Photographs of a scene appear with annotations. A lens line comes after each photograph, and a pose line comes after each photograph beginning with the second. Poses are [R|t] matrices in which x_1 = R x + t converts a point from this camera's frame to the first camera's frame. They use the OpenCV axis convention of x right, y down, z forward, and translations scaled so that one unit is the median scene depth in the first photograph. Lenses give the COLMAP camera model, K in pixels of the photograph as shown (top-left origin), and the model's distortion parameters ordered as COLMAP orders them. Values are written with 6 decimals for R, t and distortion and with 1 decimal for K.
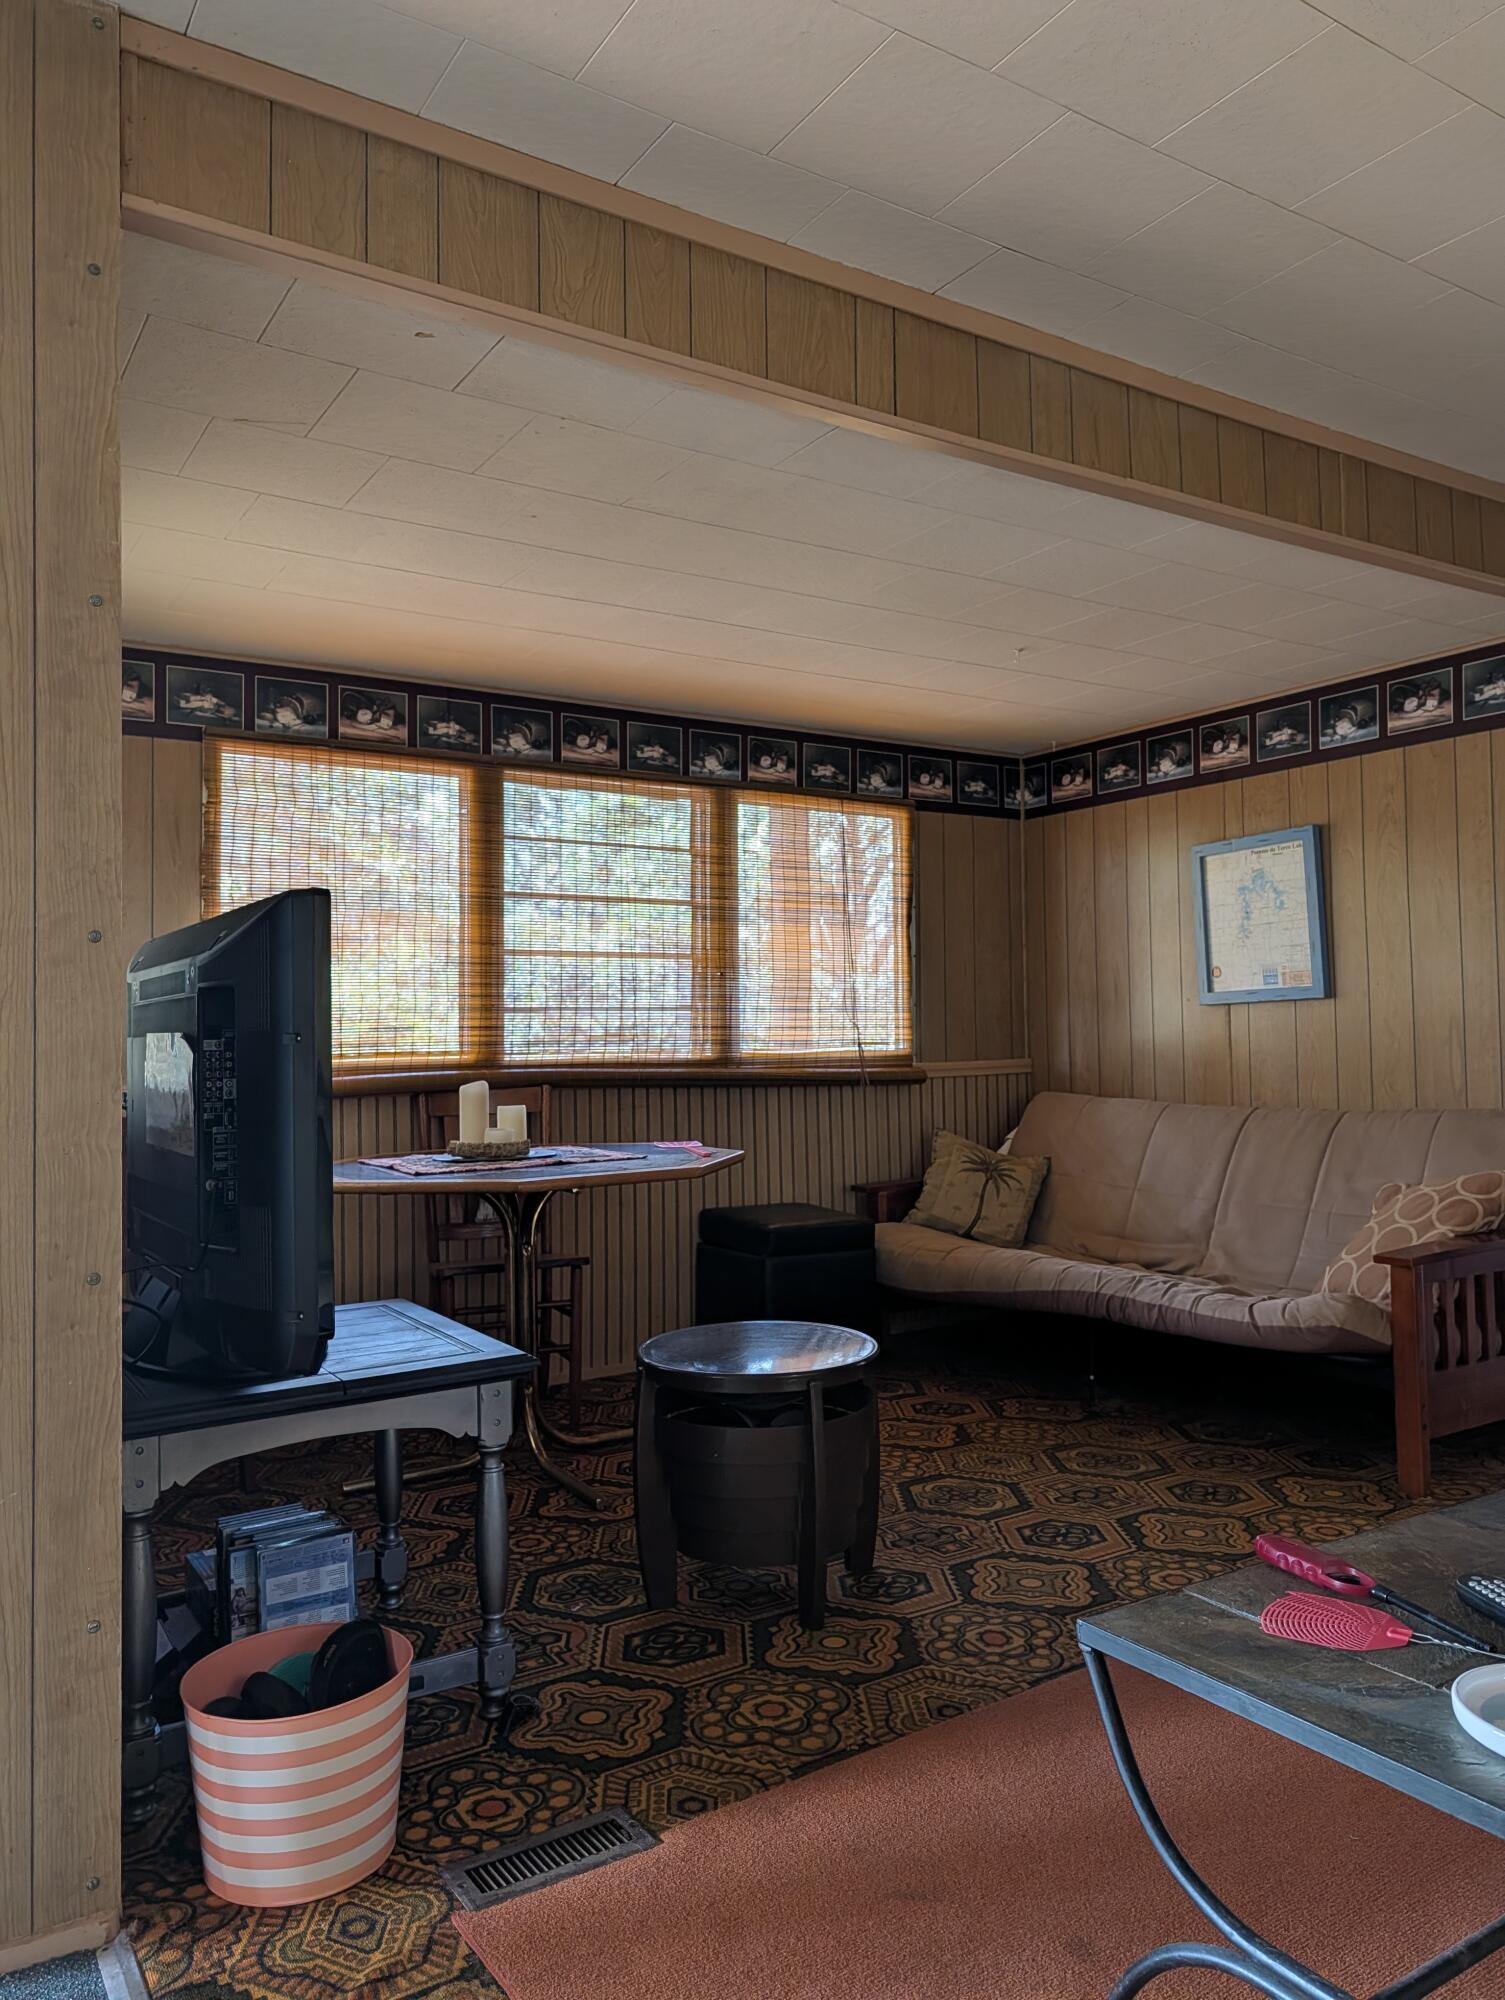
lens RADIAL K [[1439.8, 0, 733.0], [0, 1439.8, 990.3], [0, 0, 1]] dist [0.026678, -0.029304]
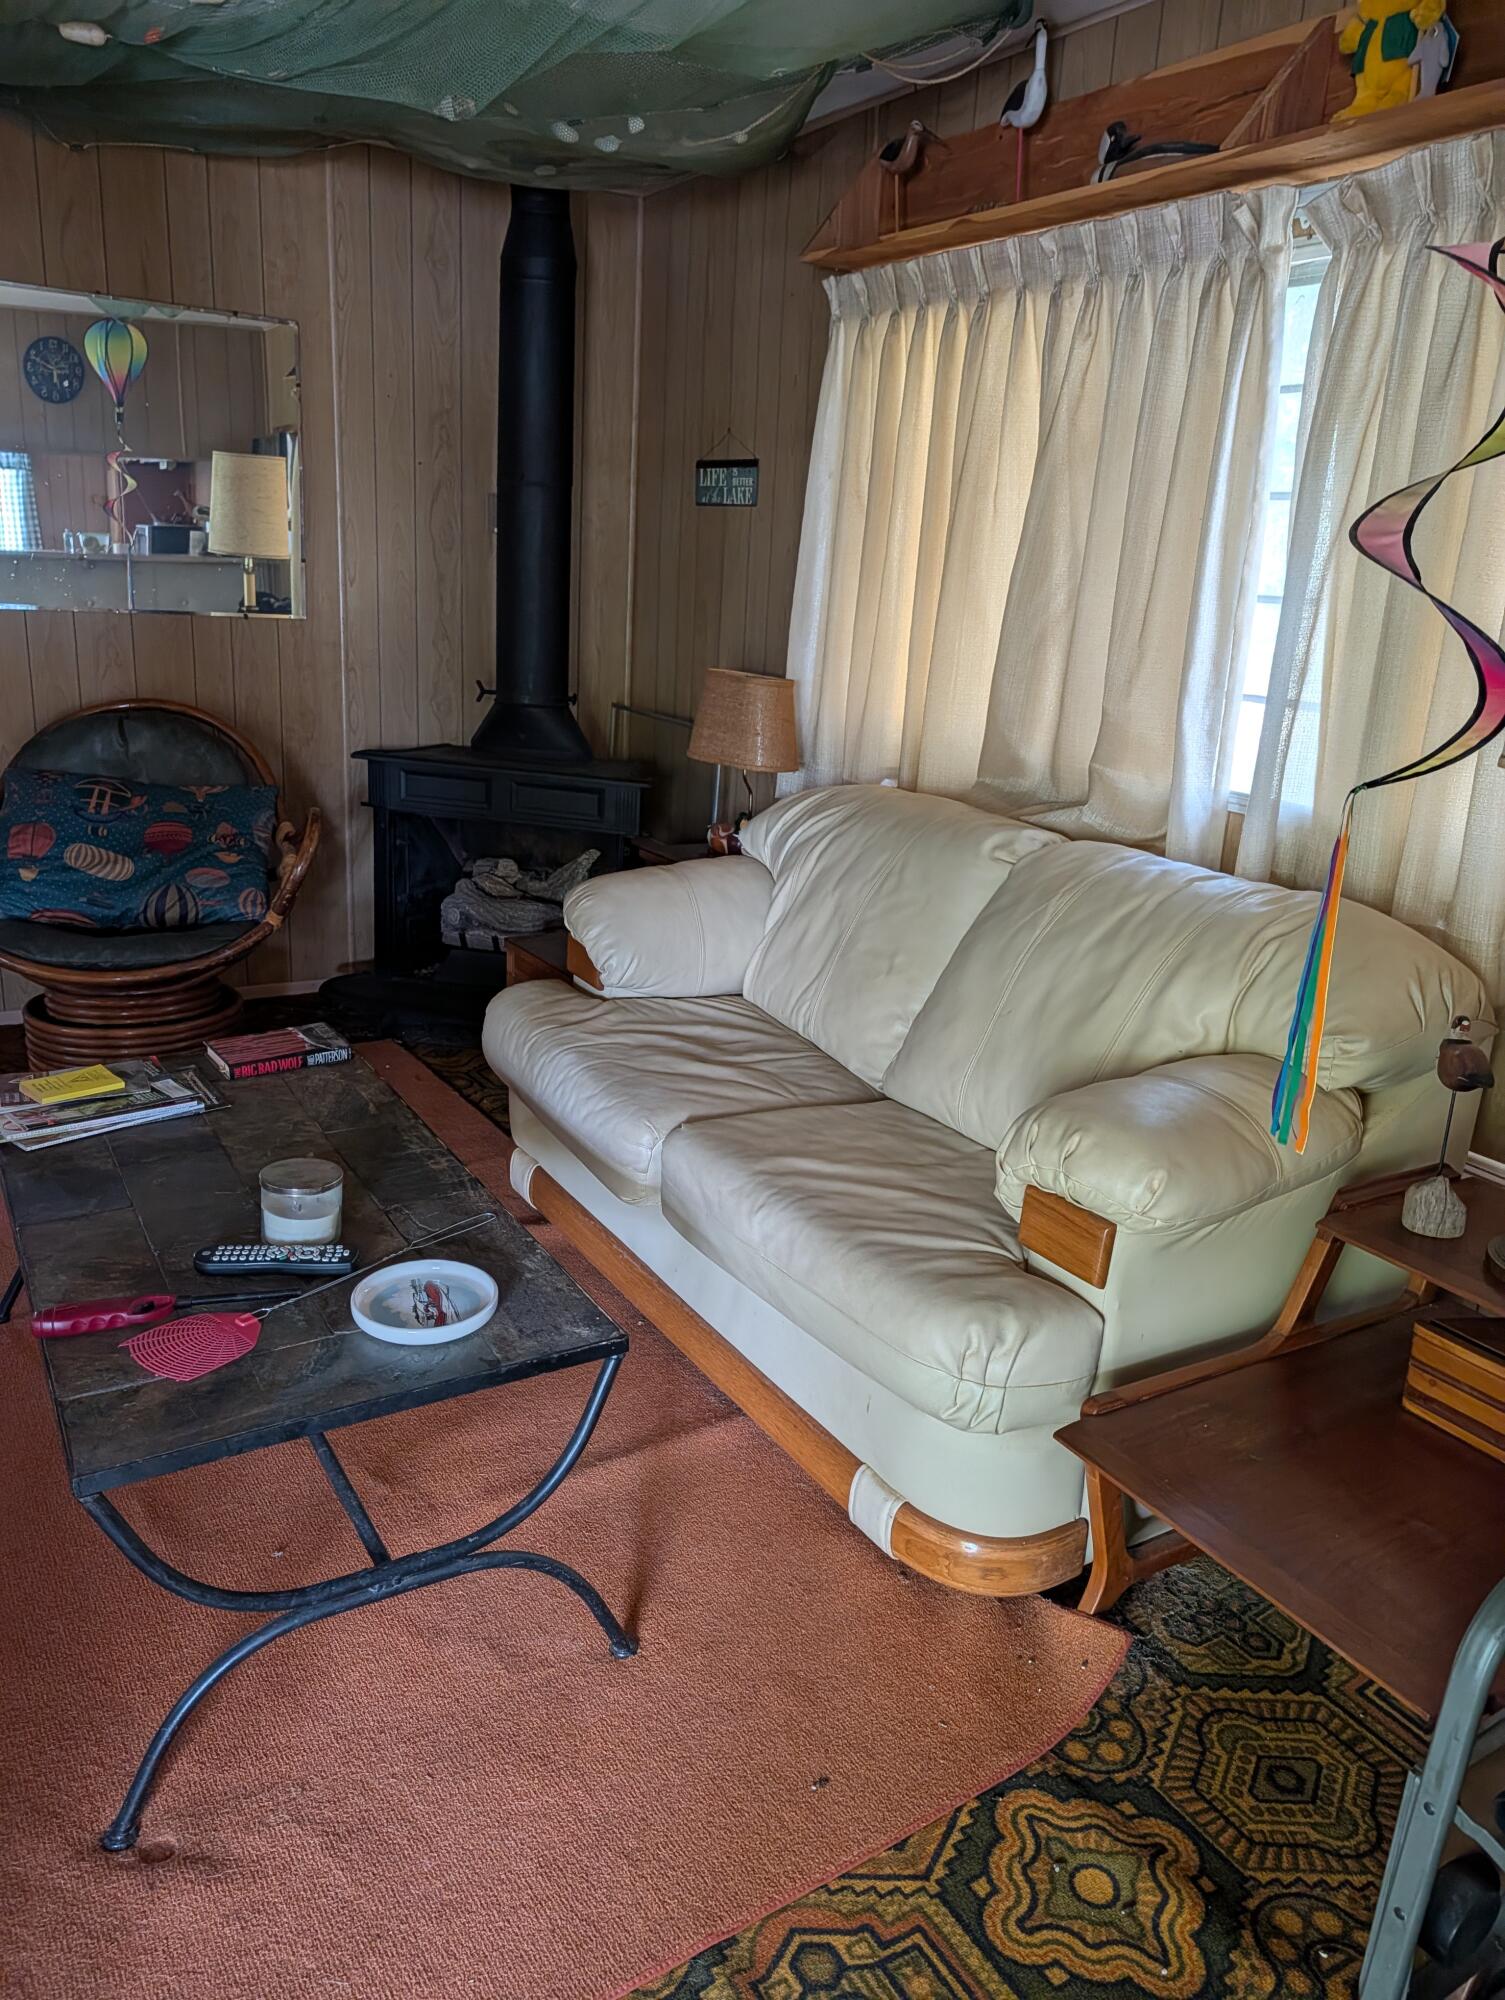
lens RADIAL K [[1439.8, 0, 748.2], [0, 1439.8, 1008.3], [0, 0, 1]] dist [0.026678, -0.029304]
pose [[0.011794, -0.281251, 0.959562, -0.198155], [-0.087037, 0.955698, 0.281188, -0.055906], [-0.996135, -0.086834, -0.013207, 0.206701]]
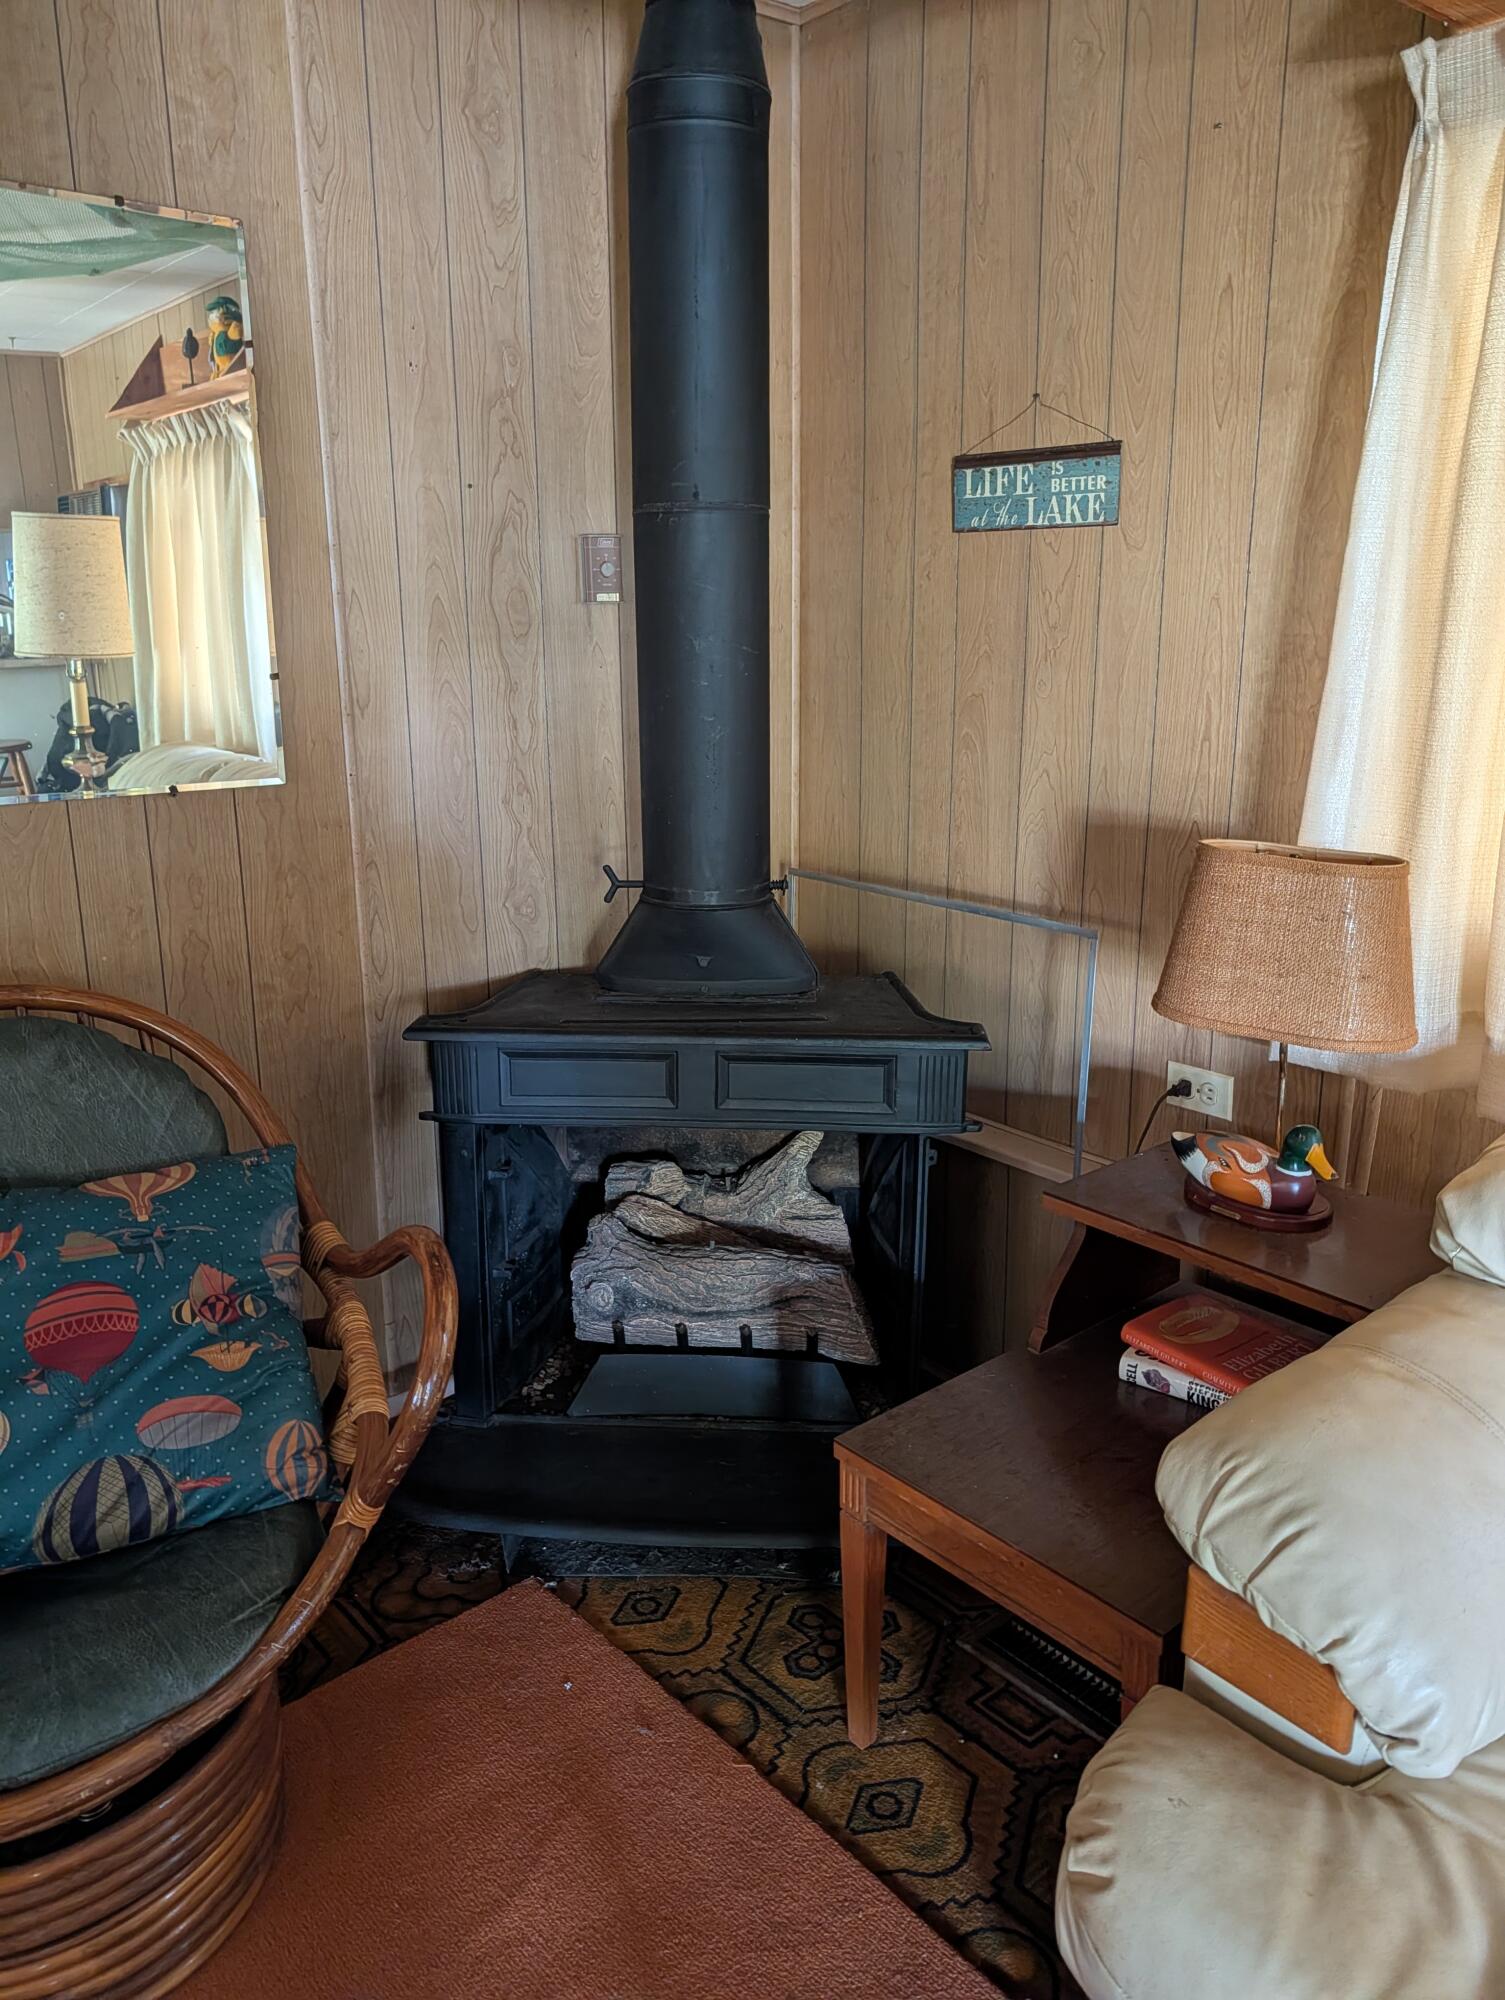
lens RADIAL K [[1439.8, 0, 757.0], [0, 1439.8, 983.9], [0, 0, 1]] dist [0.026678, -0.029304]
pose [[-0.134492, -0.230933, 0.963630, 0.251653], [-0.023725, 0.972936, 0.229852, -0.059685], [-0.990631, 0.008051, -0.136331, 0.409456]]
